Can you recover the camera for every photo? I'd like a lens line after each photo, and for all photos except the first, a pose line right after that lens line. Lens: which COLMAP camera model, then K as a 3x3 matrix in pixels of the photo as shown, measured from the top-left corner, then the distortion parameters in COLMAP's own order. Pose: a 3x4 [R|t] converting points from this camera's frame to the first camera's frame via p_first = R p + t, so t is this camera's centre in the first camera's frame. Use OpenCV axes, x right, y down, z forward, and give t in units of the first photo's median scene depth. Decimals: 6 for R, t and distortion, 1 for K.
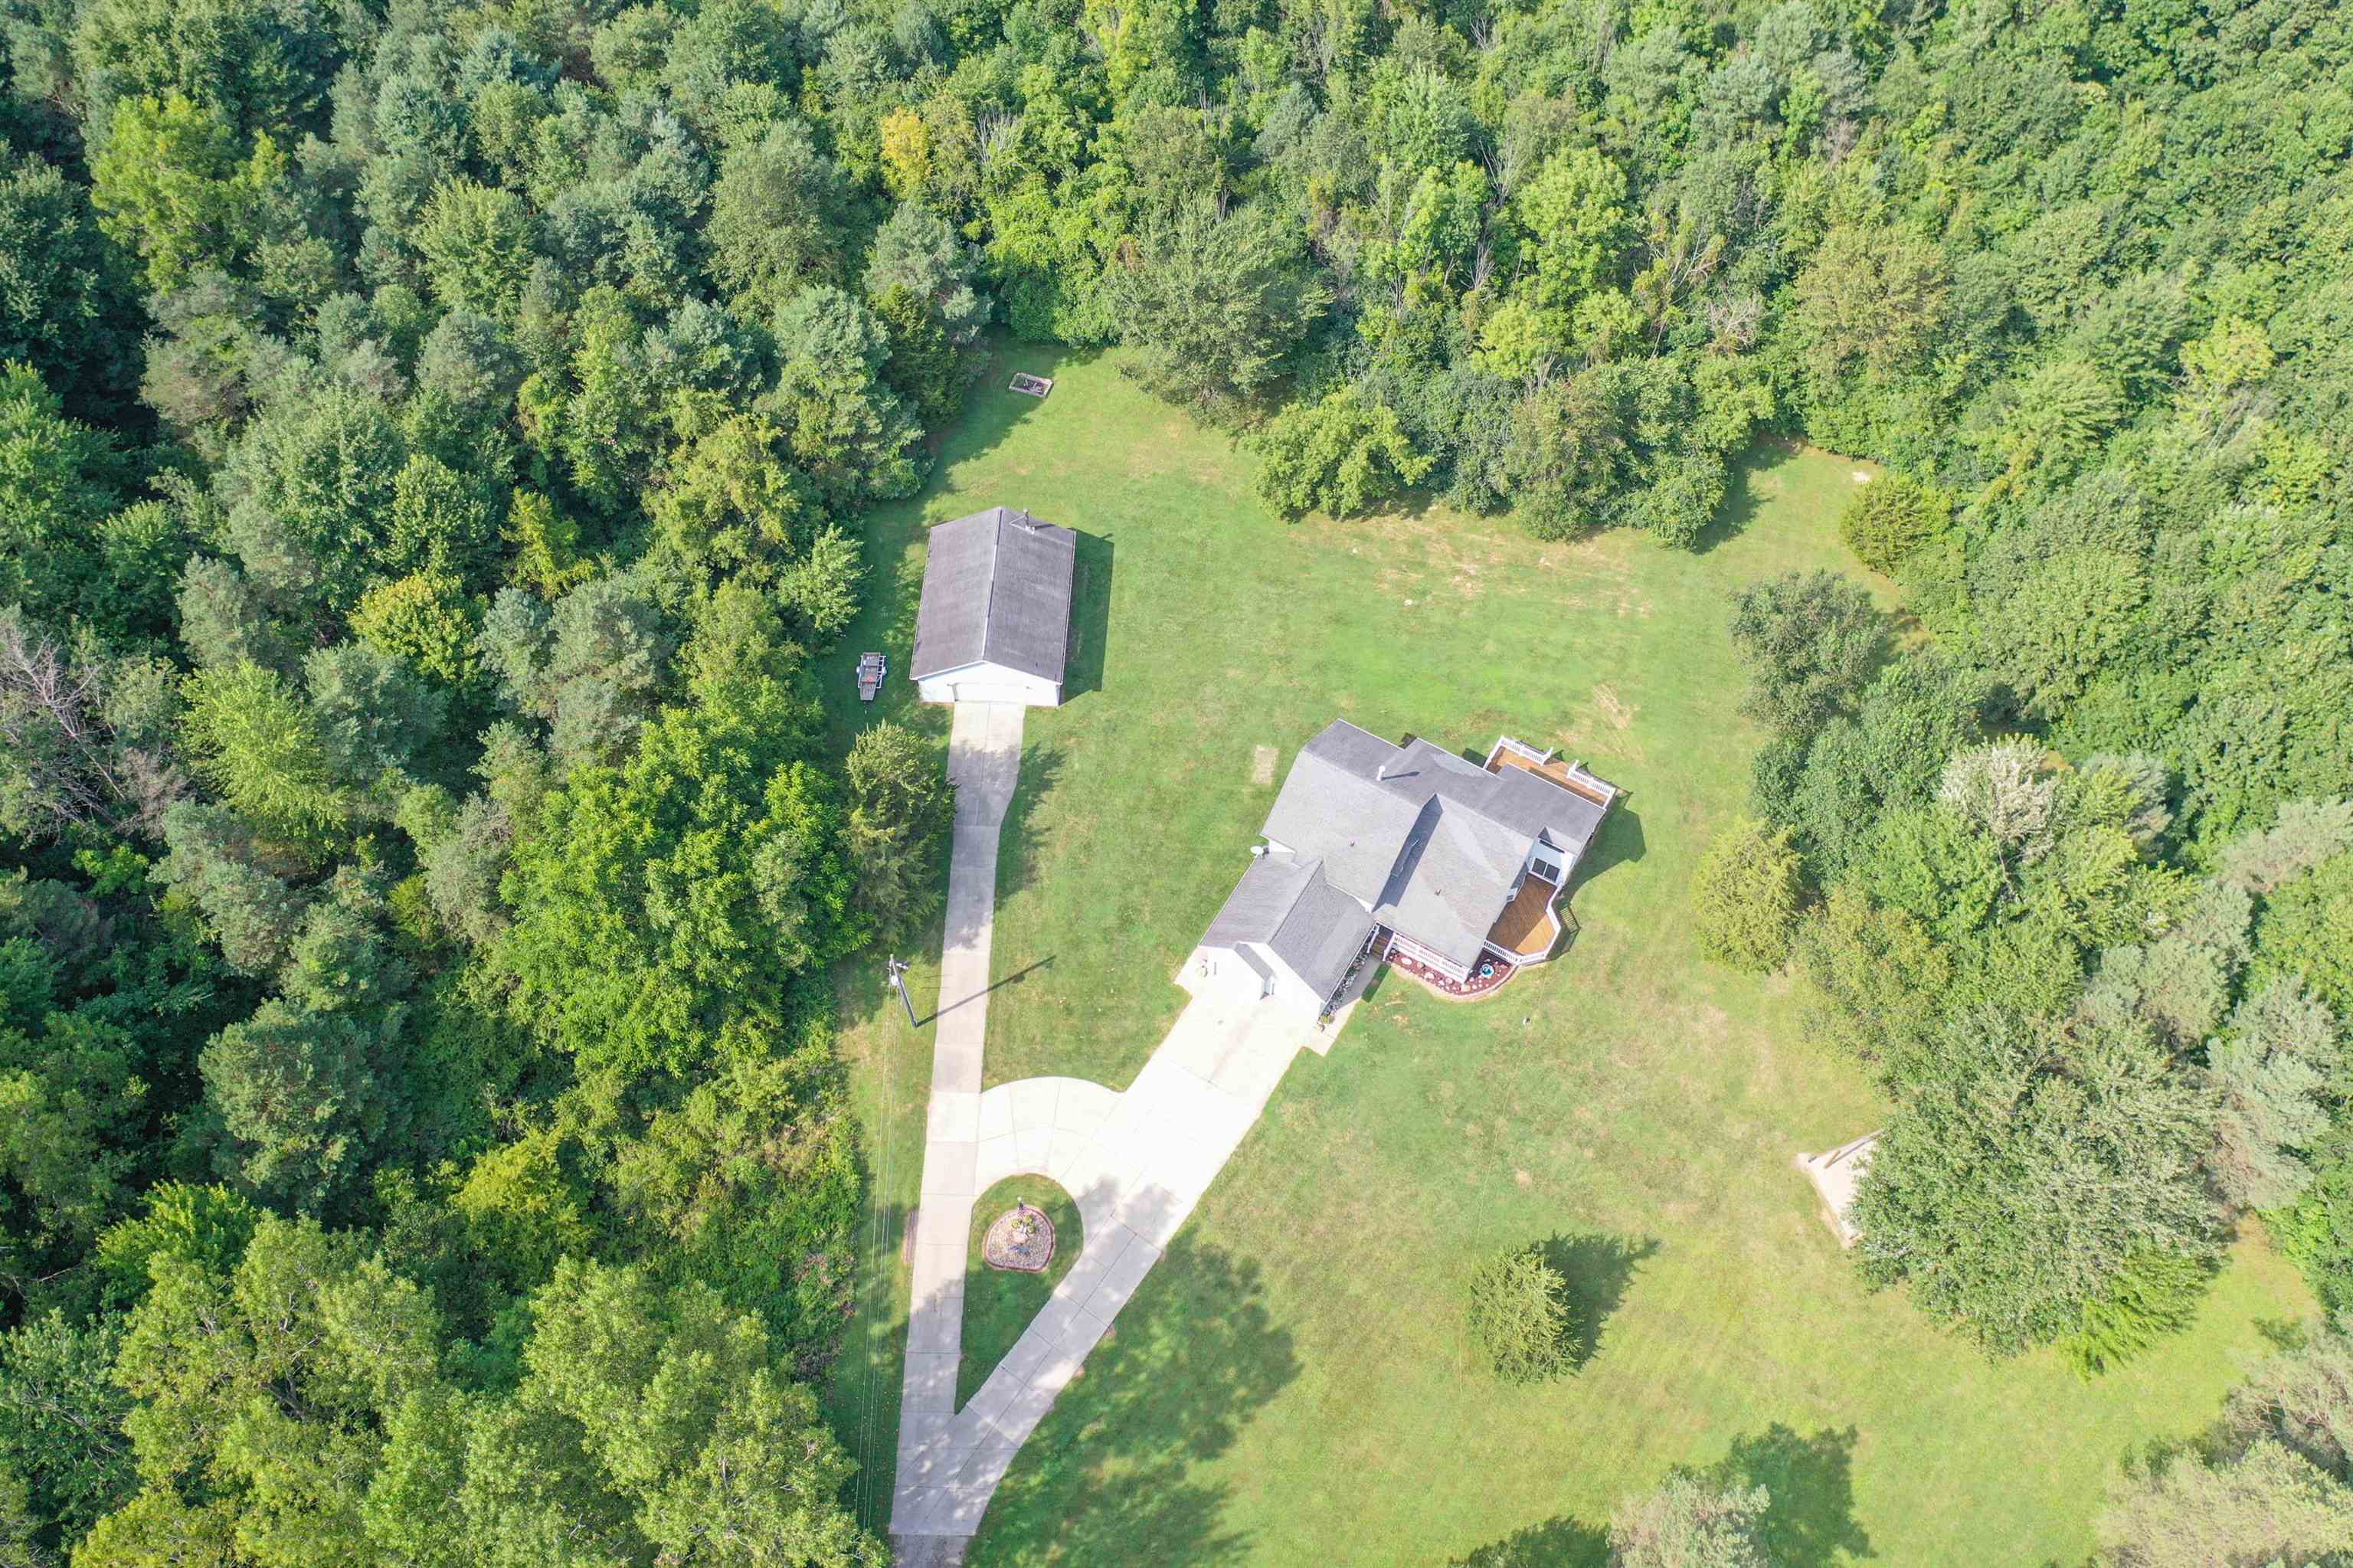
lens RADIAL K [[1711.5, 0, 1163.6], [0, 1711.5, 784.1], [0, 0, 1]] dist [-0.013609, 0.003857]
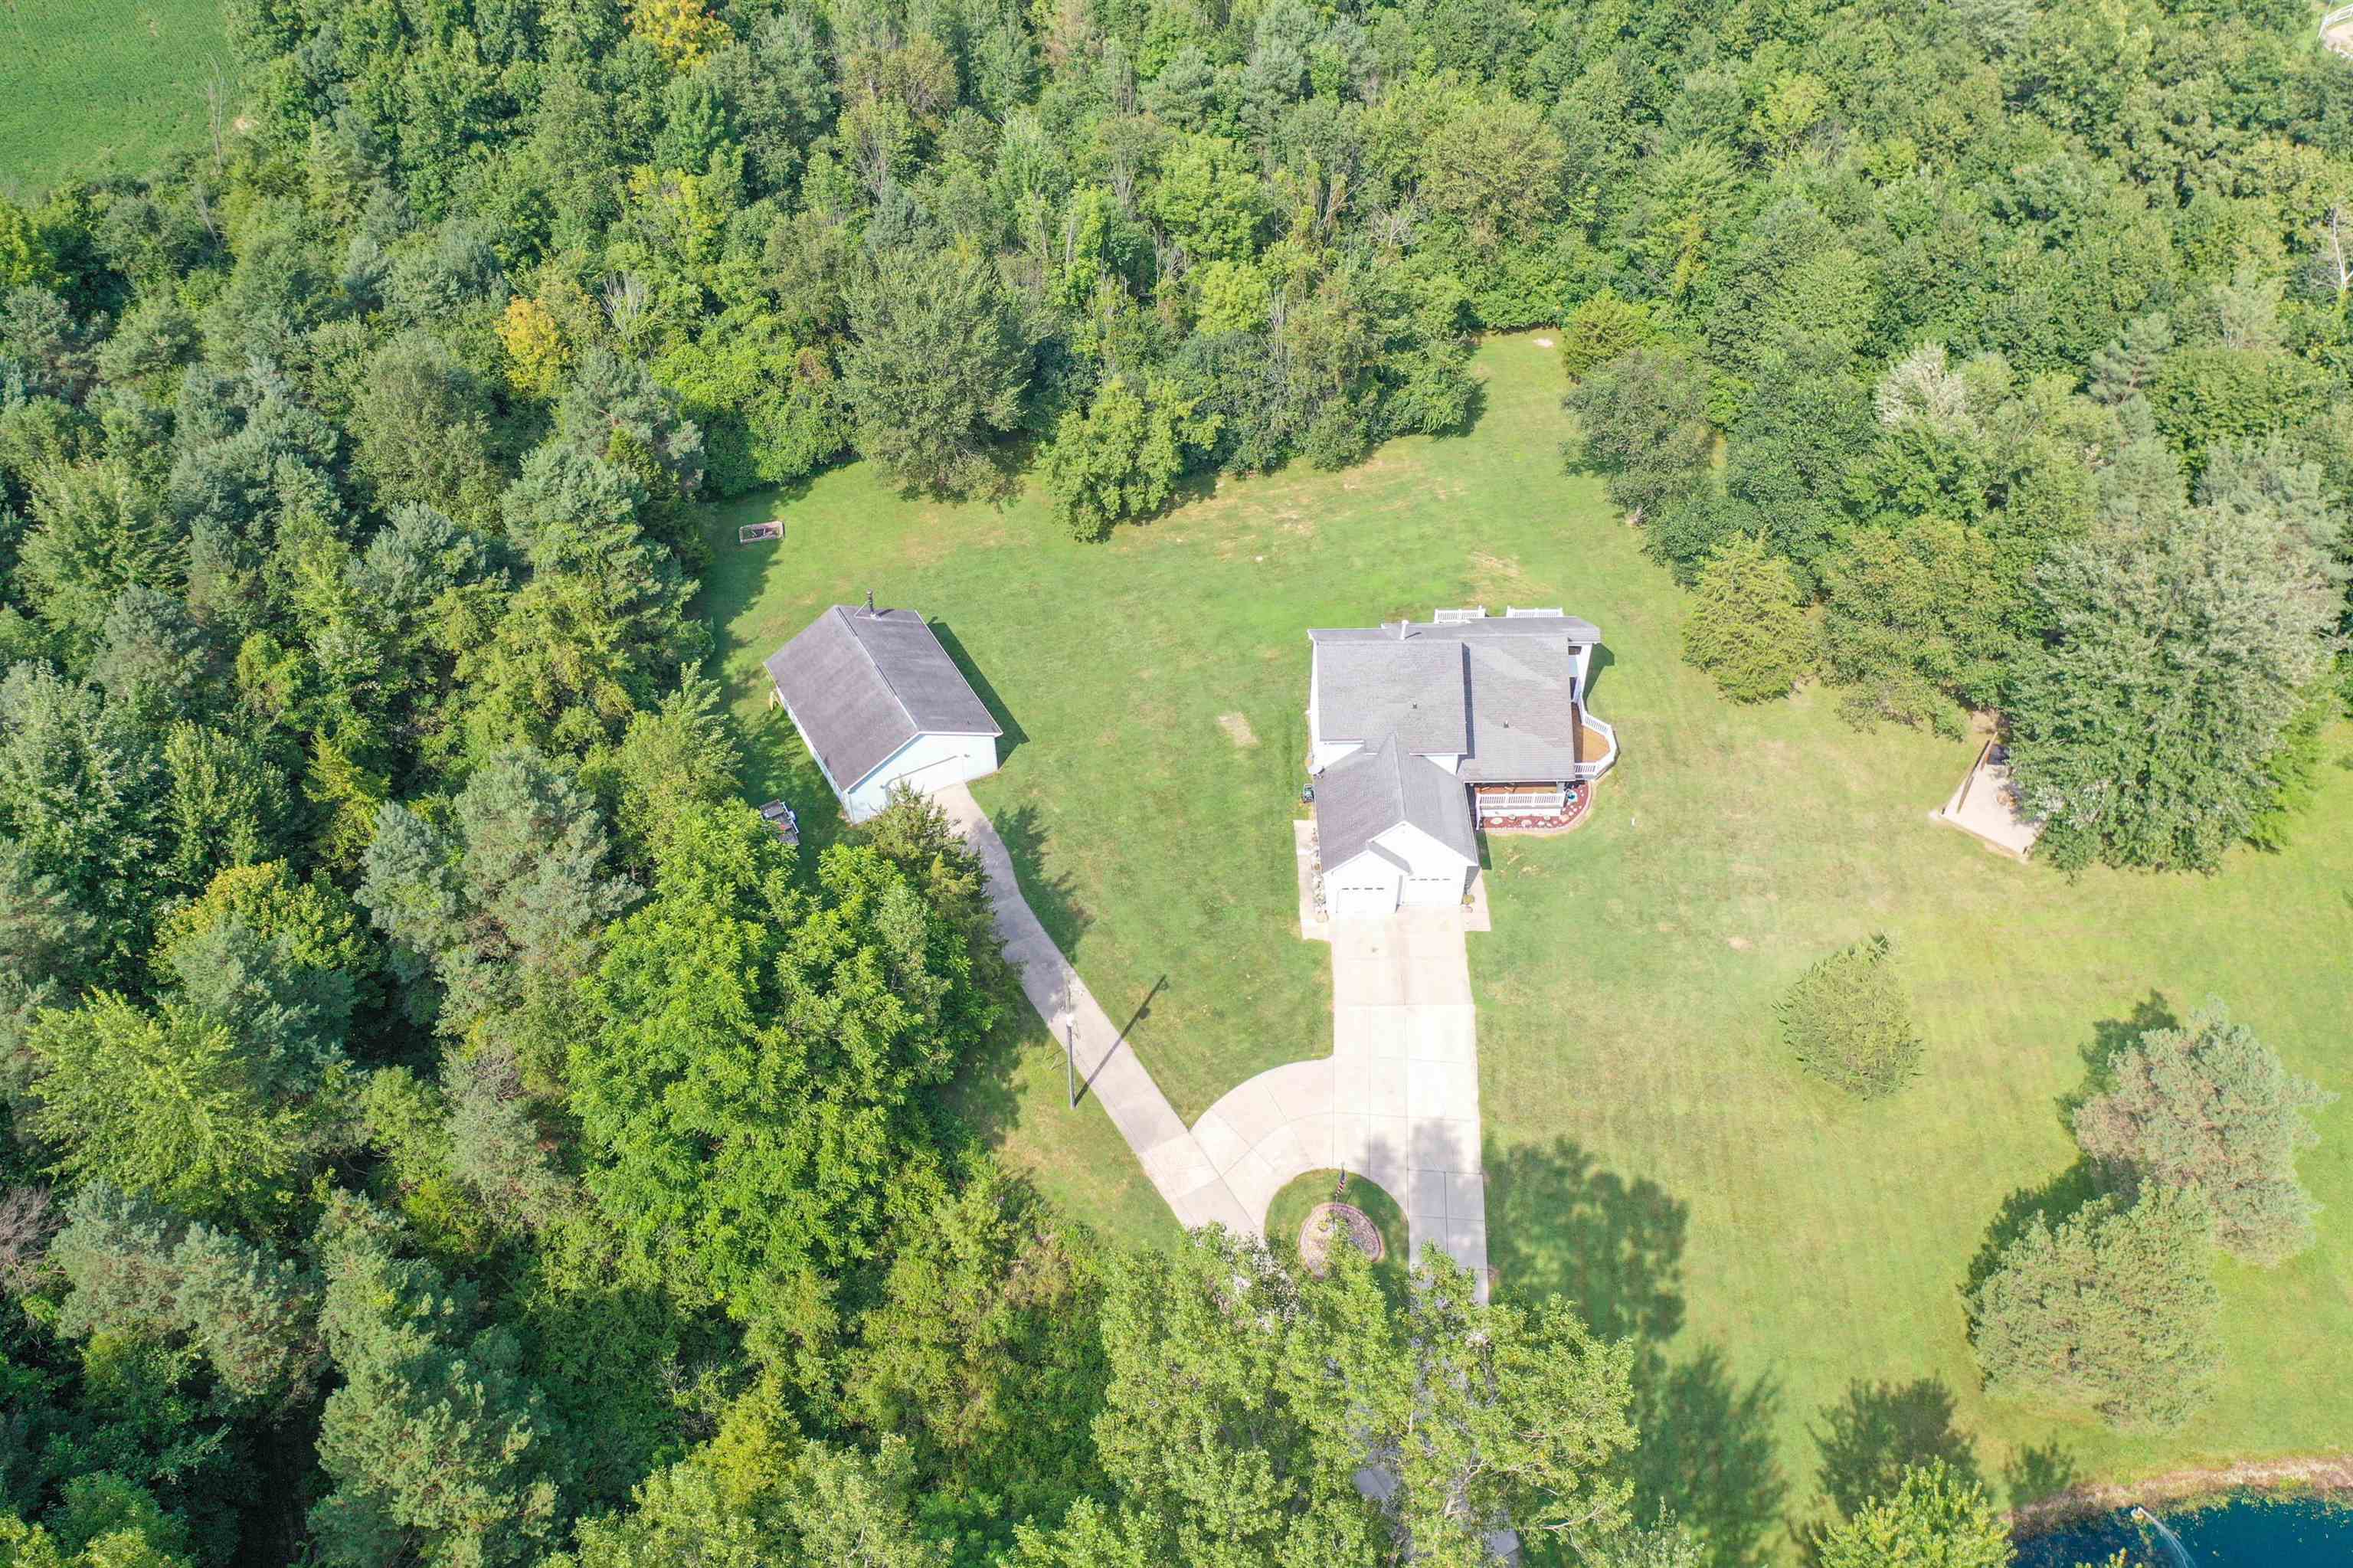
lens RADIAL K [[1711.5, 0, 1185.6], [0, 1711.5, 782.1], [0, 0, 1]] dist [-0.013609, 0.003857]
pose [[0.861959, -0.376456, 0.339571, -0.310574], [0.438159, 0.890104, -0.125424, 0.126135], [-0.255037, 0.256896, 0.932180, 0.164989]]
